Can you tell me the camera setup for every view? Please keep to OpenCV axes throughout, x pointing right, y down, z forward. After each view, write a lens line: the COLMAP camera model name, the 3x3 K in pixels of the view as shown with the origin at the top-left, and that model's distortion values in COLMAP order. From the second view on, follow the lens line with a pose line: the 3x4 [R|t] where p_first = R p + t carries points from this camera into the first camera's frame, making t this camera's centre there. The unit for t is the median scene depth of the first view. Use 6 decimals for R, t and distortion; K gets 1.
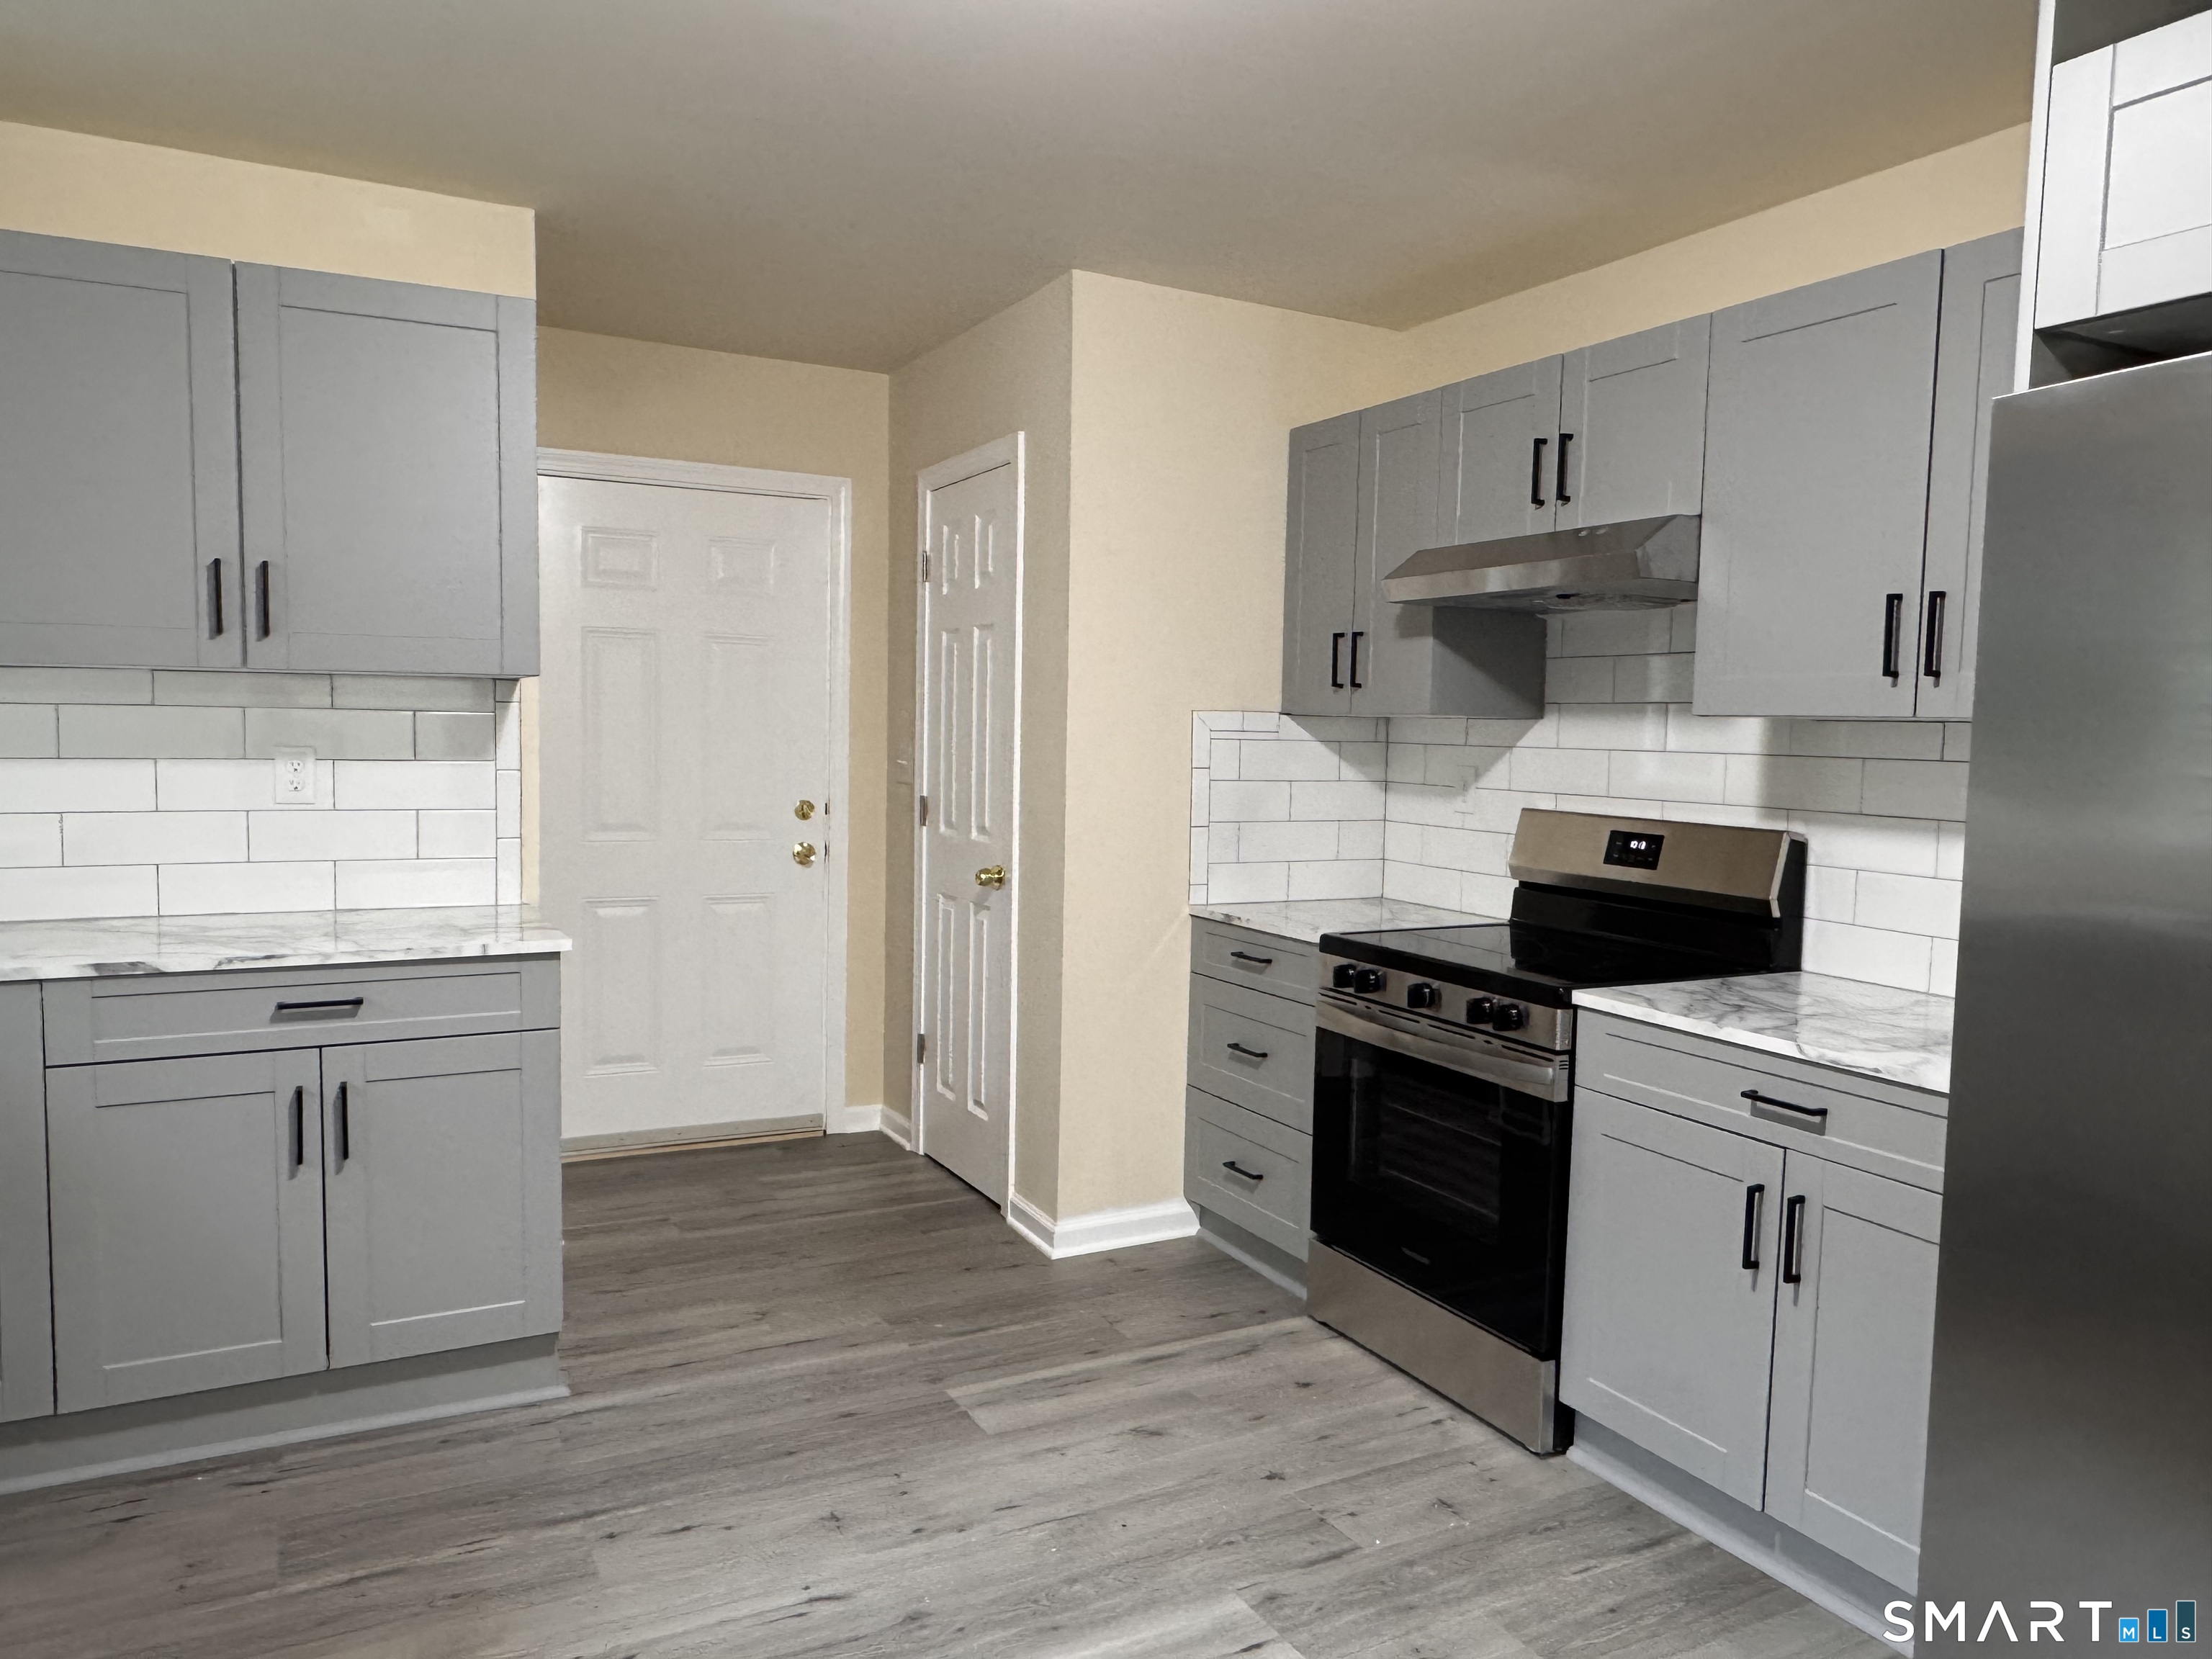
lens RADIAL K [[1537.8, 0, 1102.3], [0, 1537.8, 842.6], [0, 0, 1]] dist [0.004829, 0.001698]
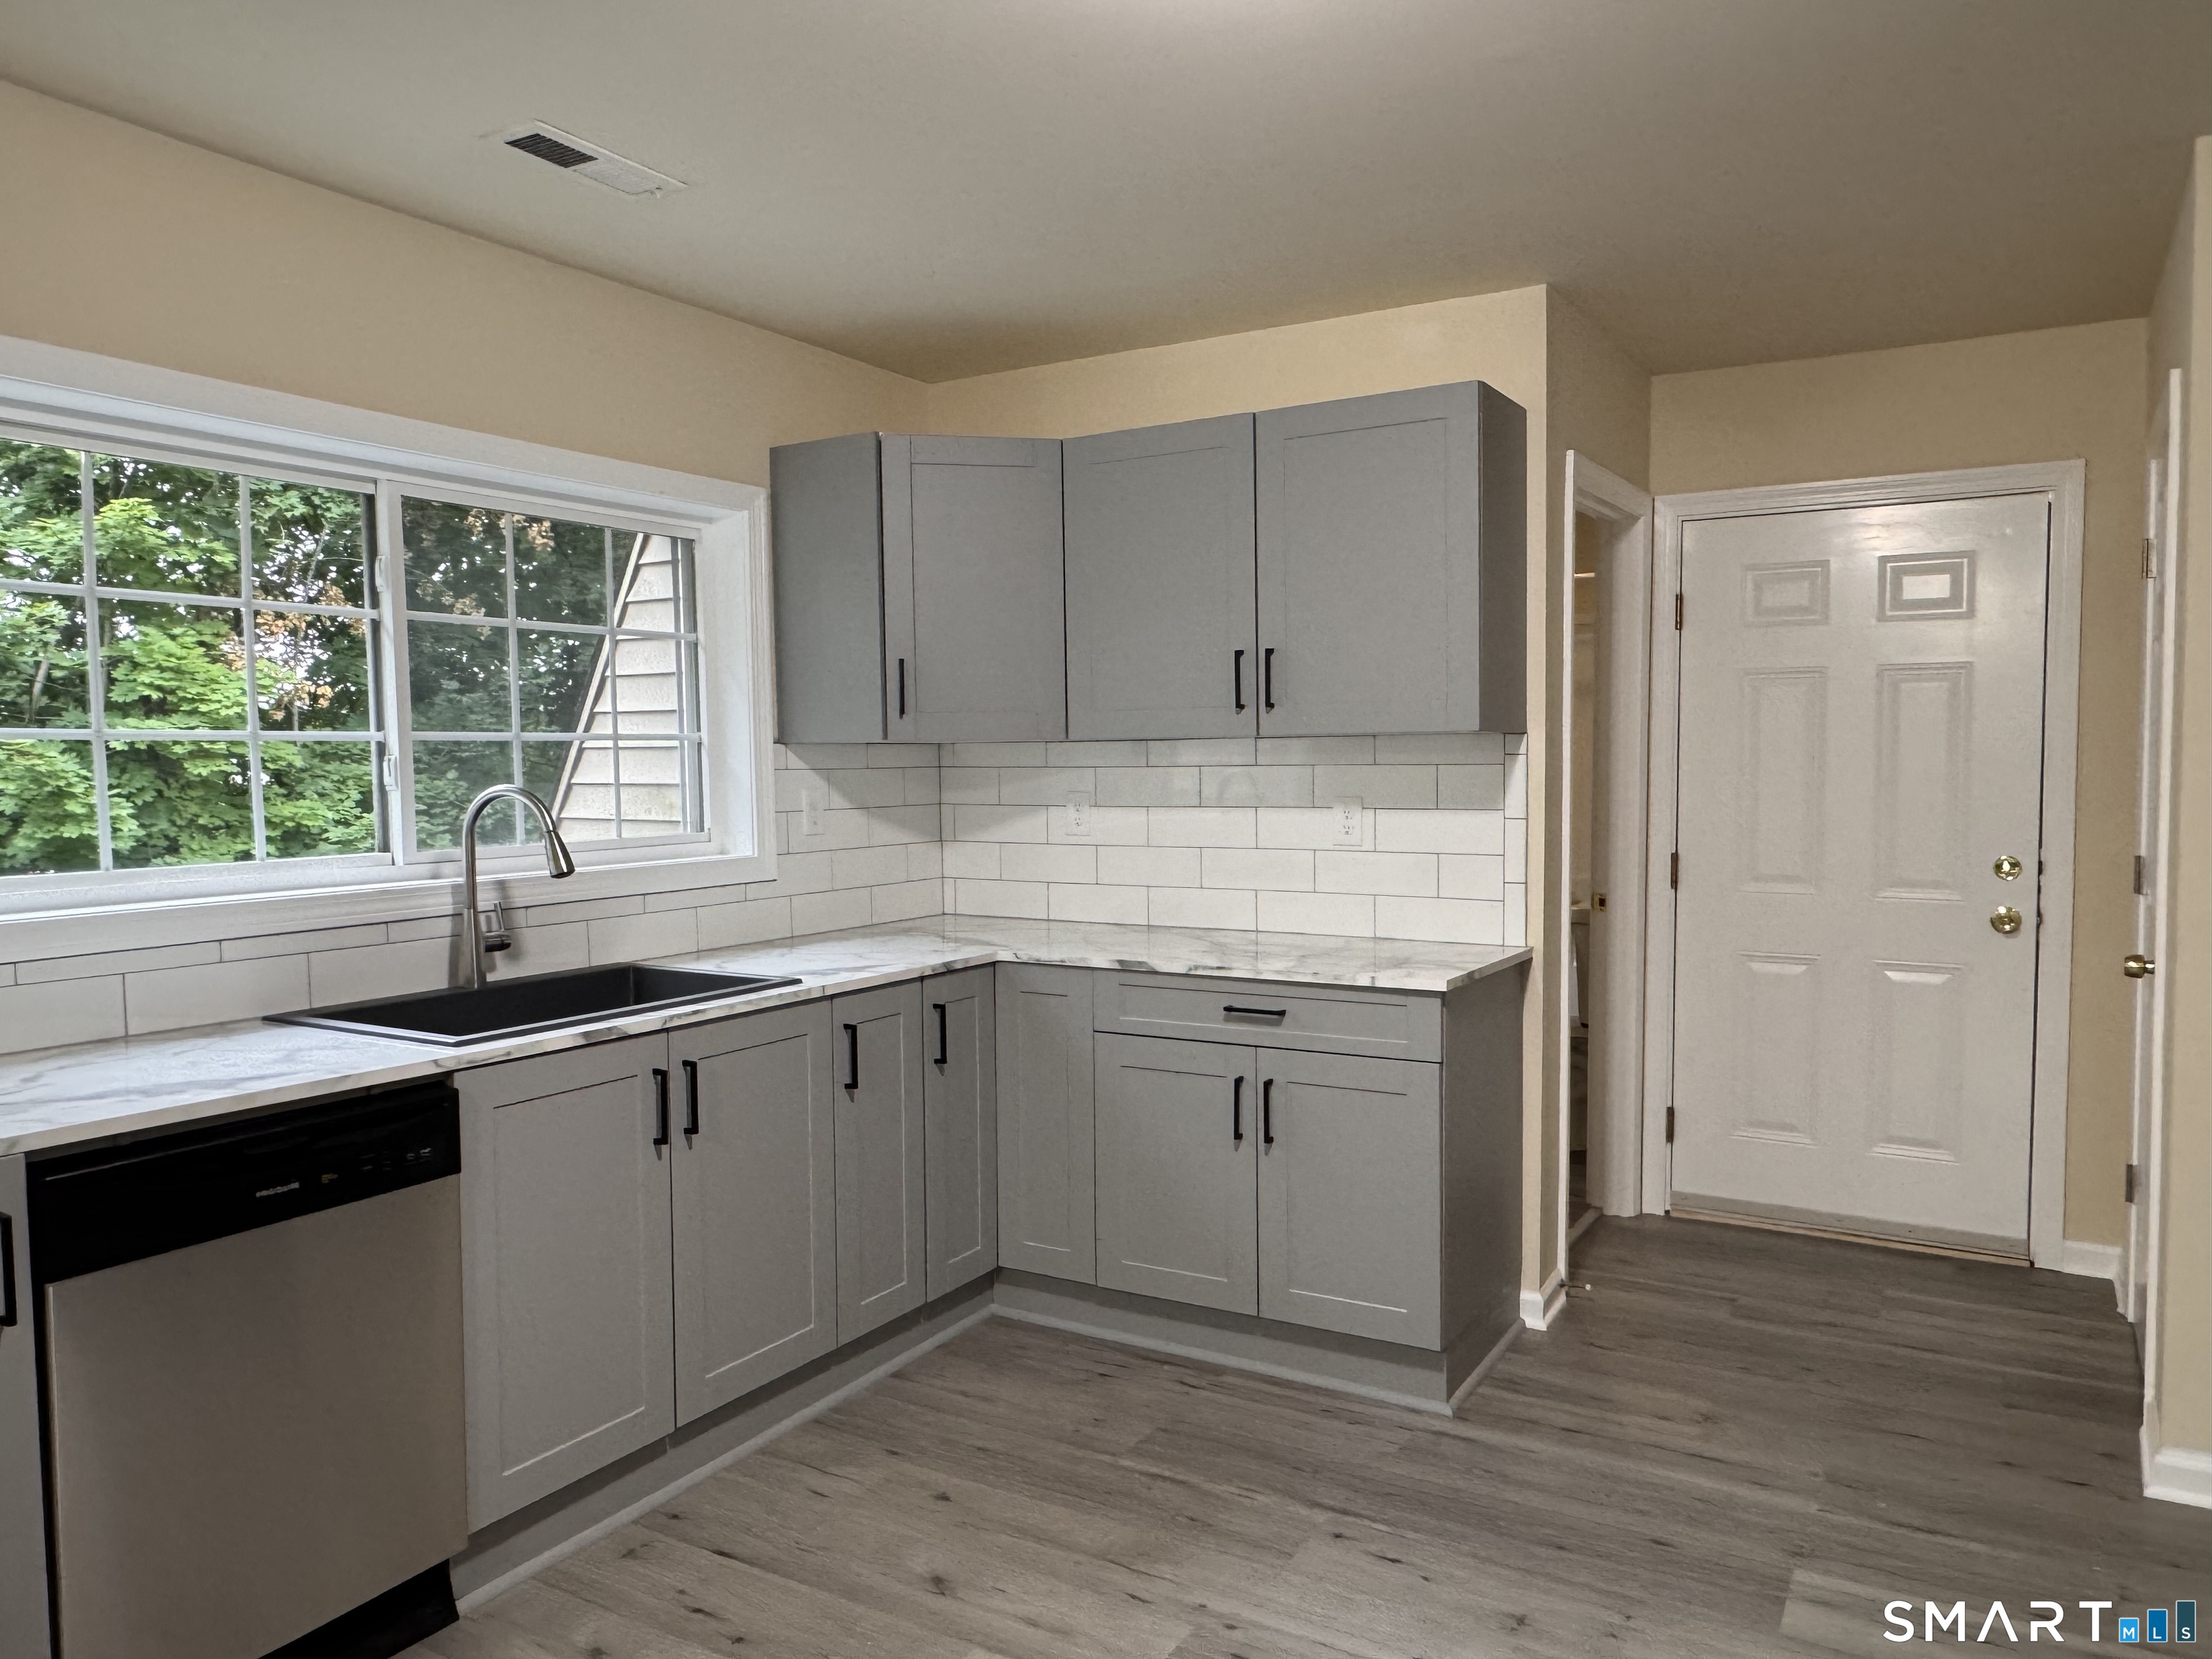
lens RADIAL K [[1537.8, 0, 1102.3], [0, 1537.8, 842.6], [0, 0, 1]] dist [0.004829, 0.001698]
pose [[0.521629, 0.023981, -0.852835, 0.397565], [-0.046020, 0.998940, -0.000059, -0.018985], [0.851930, 0.039279, 0.522180, 0.225861]]
